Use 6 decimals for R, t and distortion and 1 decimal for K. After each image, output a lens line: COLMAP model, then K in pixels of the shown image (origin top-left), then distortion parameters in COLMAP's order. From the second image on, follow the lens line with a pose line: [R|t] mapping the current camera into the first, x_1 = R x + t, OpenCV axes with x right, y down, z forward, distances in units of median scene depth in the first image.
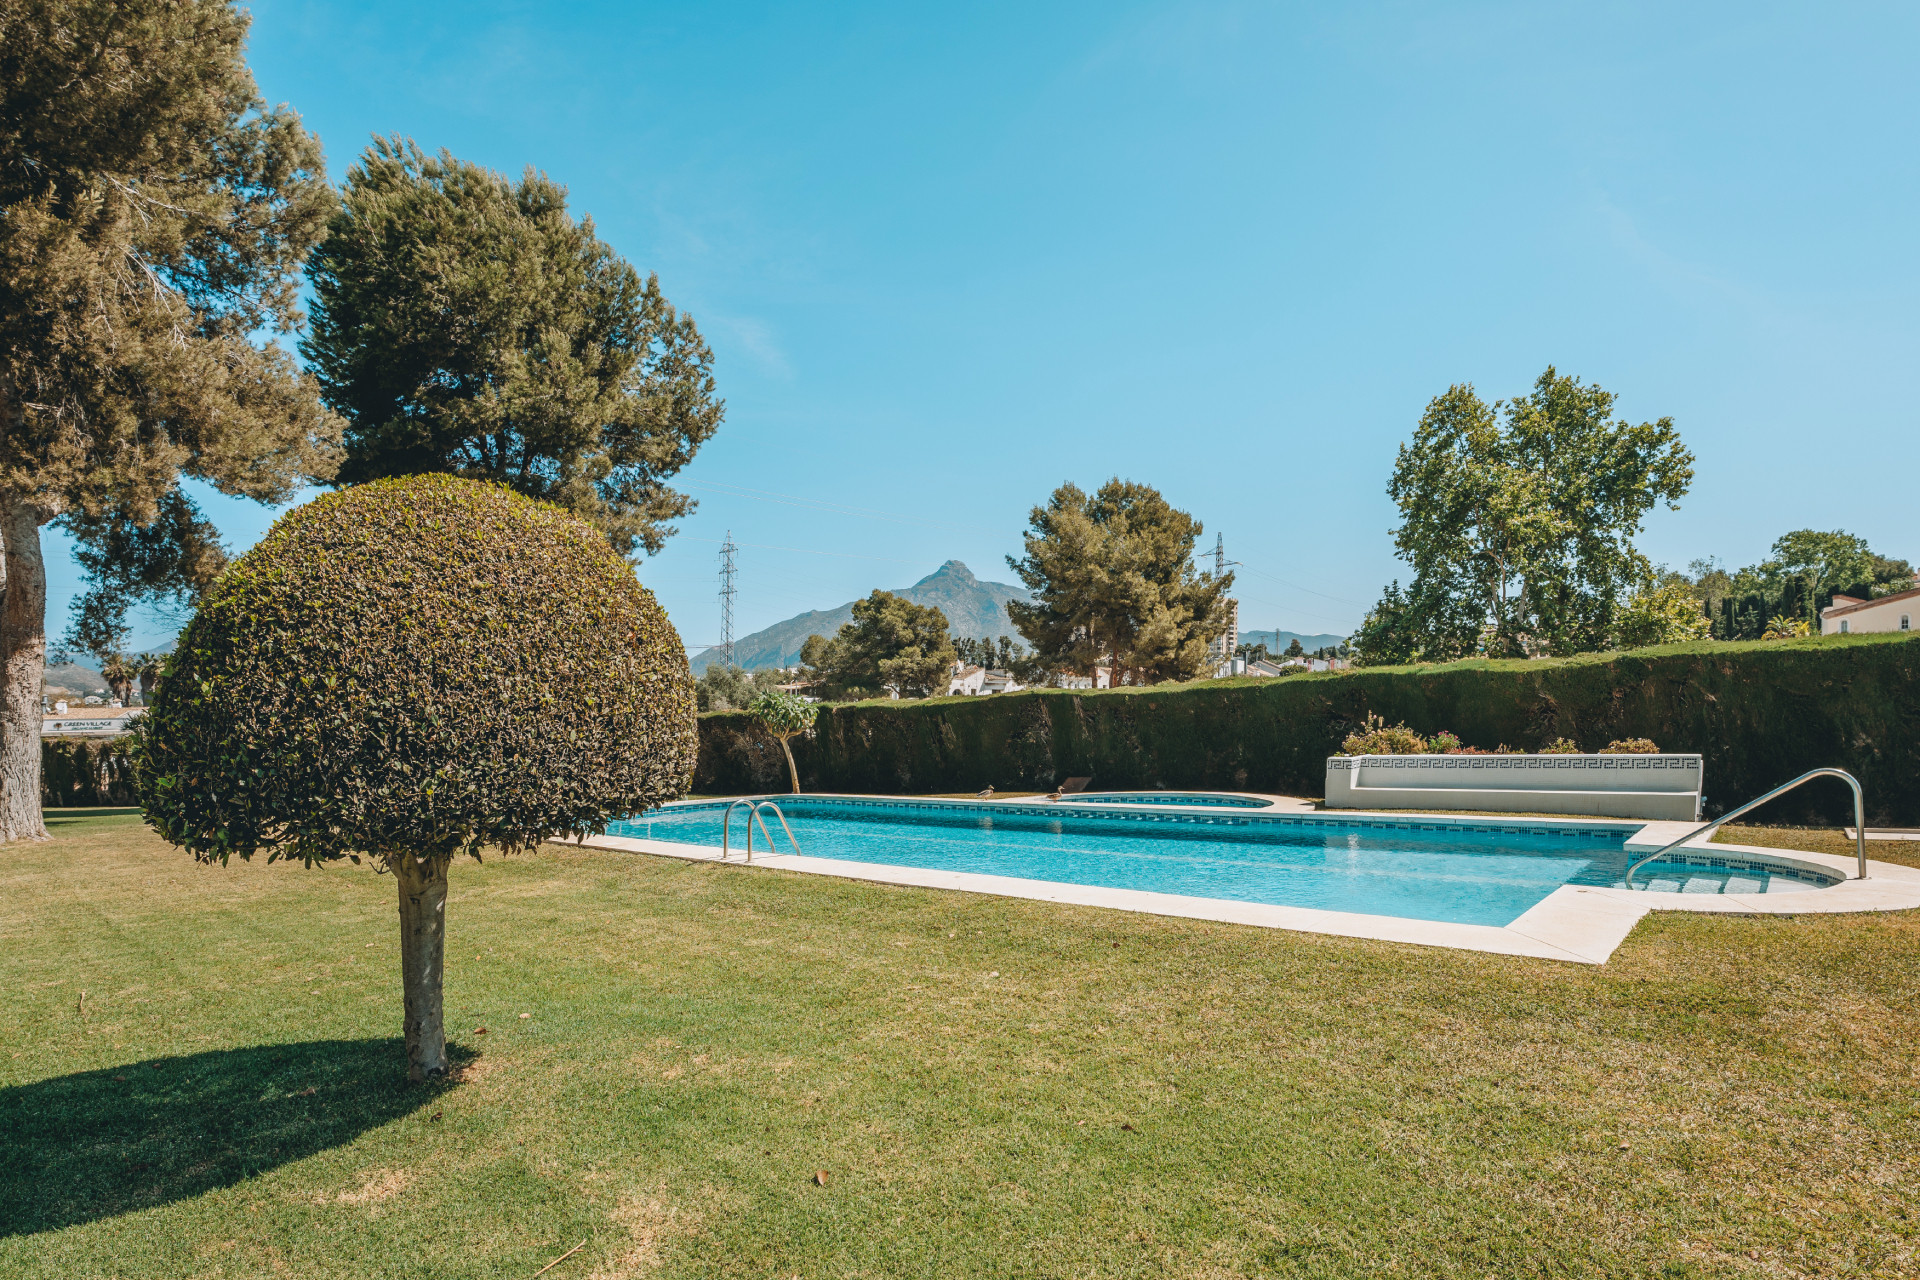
lens RADIAL K [[790.0, 0, 959.1], [0, 790.0, 603.6], [0, 0, 1]] dist [-0.000774, -0.000005]
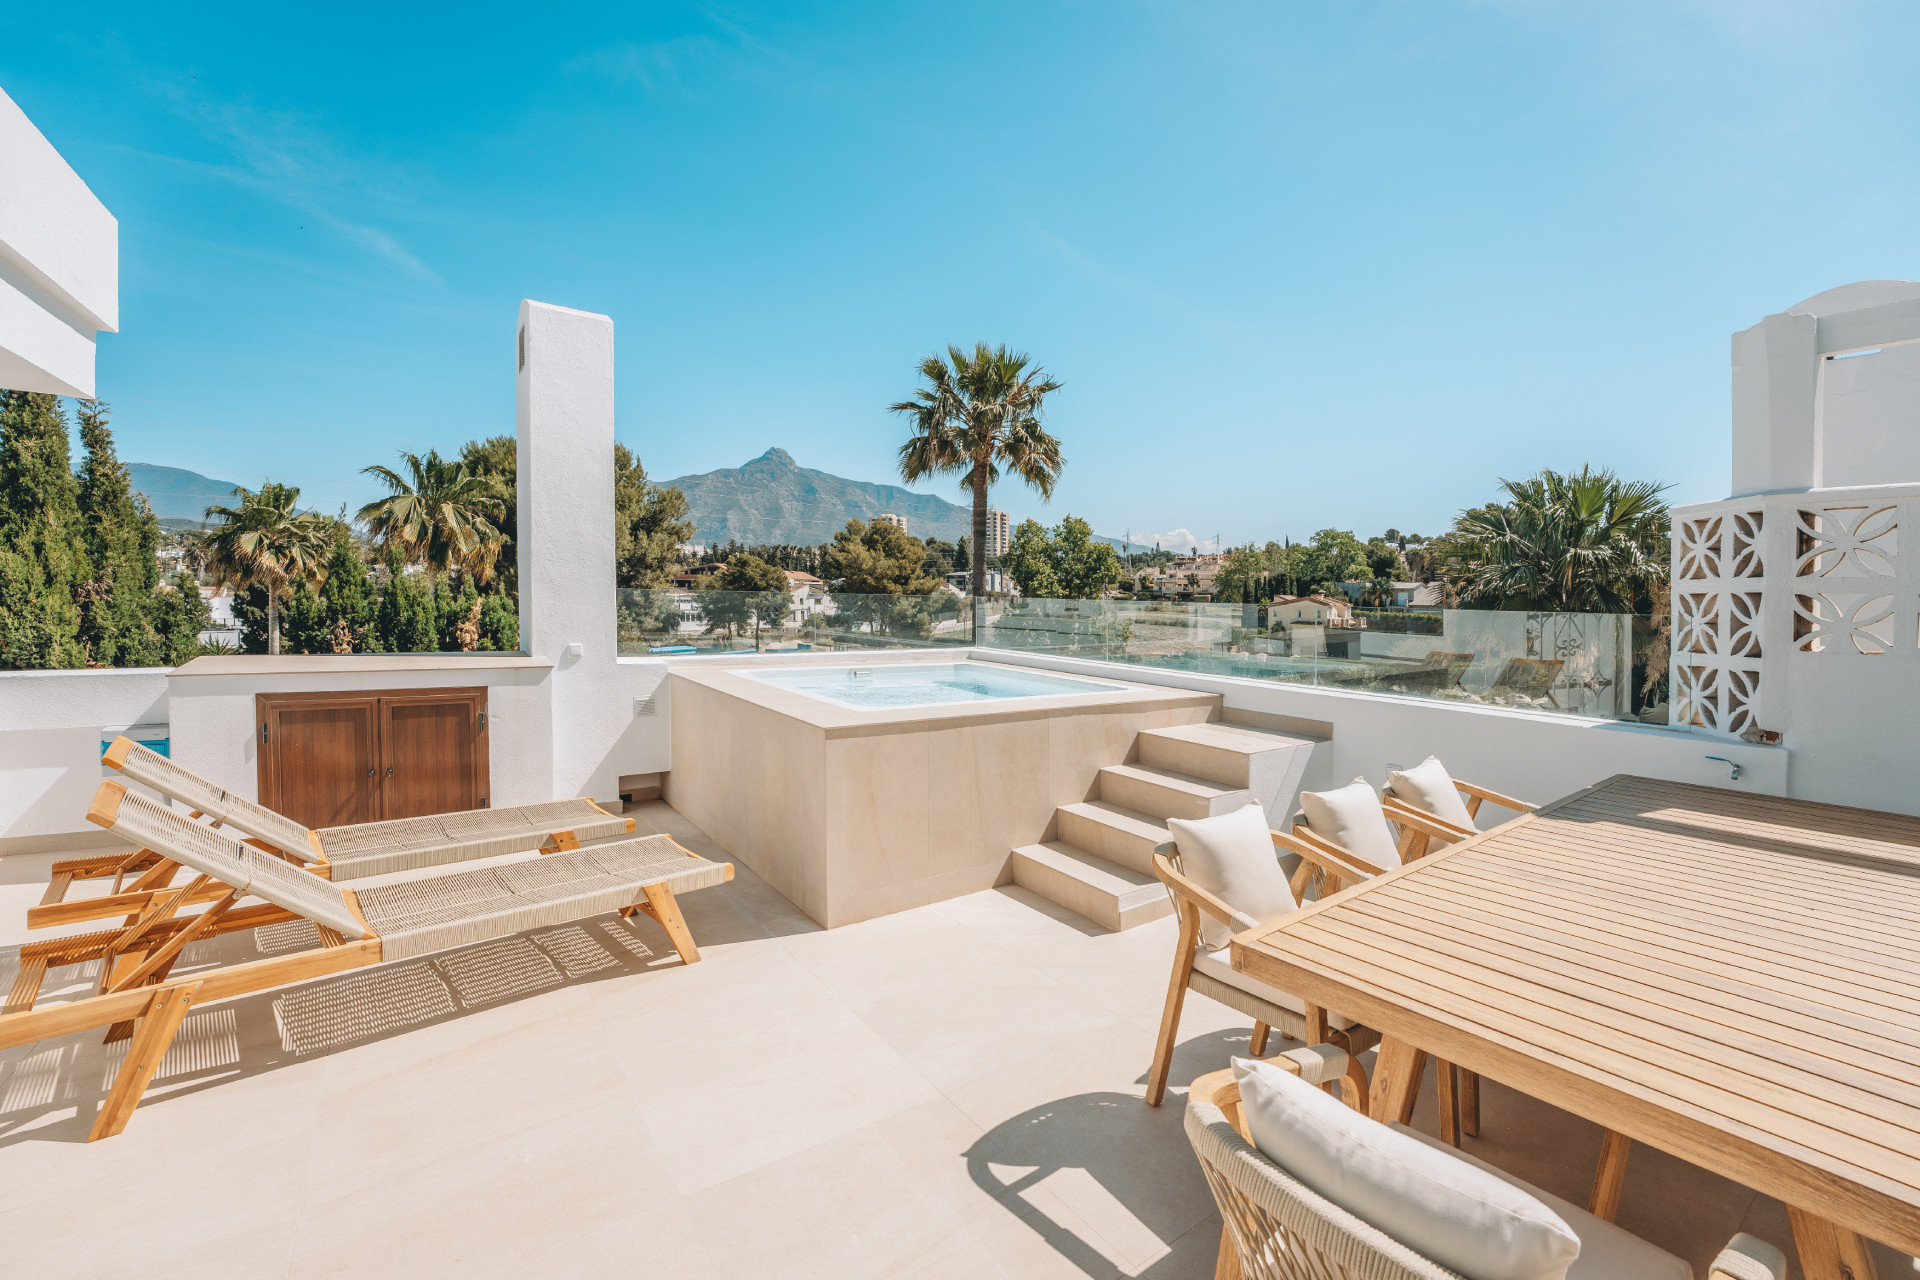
lens RADIAL K [[790.0, 0, 959.1], [0, 790.0, 603.6], [0, 0, 1]] dist [-0.000774, -0.000005]
pose [[0.975028, 0.000928, 0.222079, -0.023043], [-0.042732, 0.982089, 0.183510, -0.319181], [-0.217931, -0.188417, 0.957604, -0.769435]]
